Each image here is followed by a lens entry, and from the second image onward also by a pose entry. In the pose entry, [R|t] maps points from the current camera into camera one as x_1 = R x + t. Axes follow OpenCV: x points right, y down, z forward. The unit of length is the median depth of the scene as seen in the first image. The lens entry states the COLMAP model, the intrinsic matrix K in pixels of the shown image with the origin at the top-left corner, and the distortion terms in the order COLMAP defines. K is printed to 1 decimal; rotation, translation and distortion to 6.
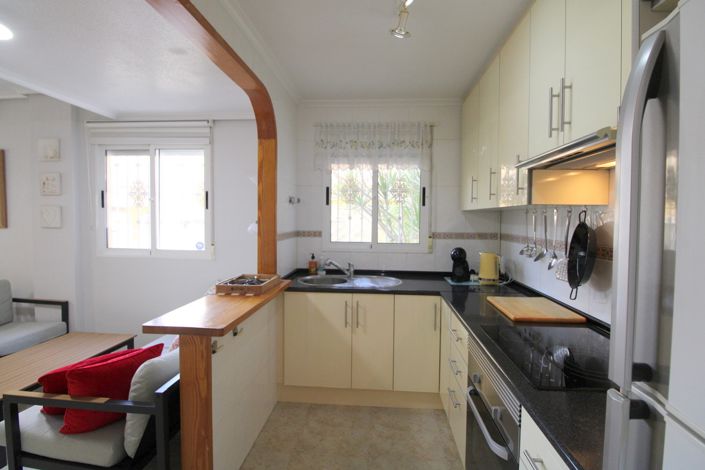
lens RADIAL K [[328.4, 0, 355.7], [0, 328.4, 231.5], [0, 0, 1]] dist [-0.021213, -0.001271]
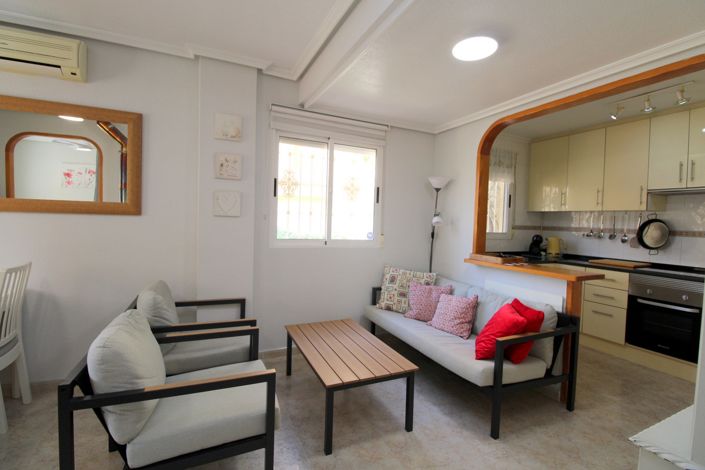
lens RADIAL K [[328.4, 0, 355.7], [0, 328.4, 231.5], [0, 0, 1]] dist [-0.021213, -0.001271]
pose [[0.861880, -0.000598, 0.507113, -1.098344], [-0.010413, 0.999768, 0.018877, 0.009141], [-0.507006, -0.021550, 0.861673, 0.053325]]
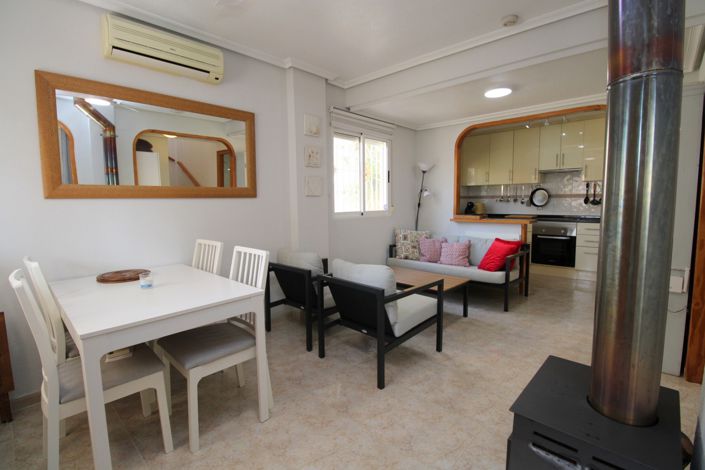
lens RADIAL K [[328.4, 0, 355.7], [0, 328.4, 231.5], [0, 0, 1]] dist [-0.021213, -0.001271]
pose [[0.608949, -0.095854, 0.787396, -1.773877], [0.037077, 0.995026, 0.092455, 0.010702], [-0.792342, -0.027106, 0.609475, 0.179849]]
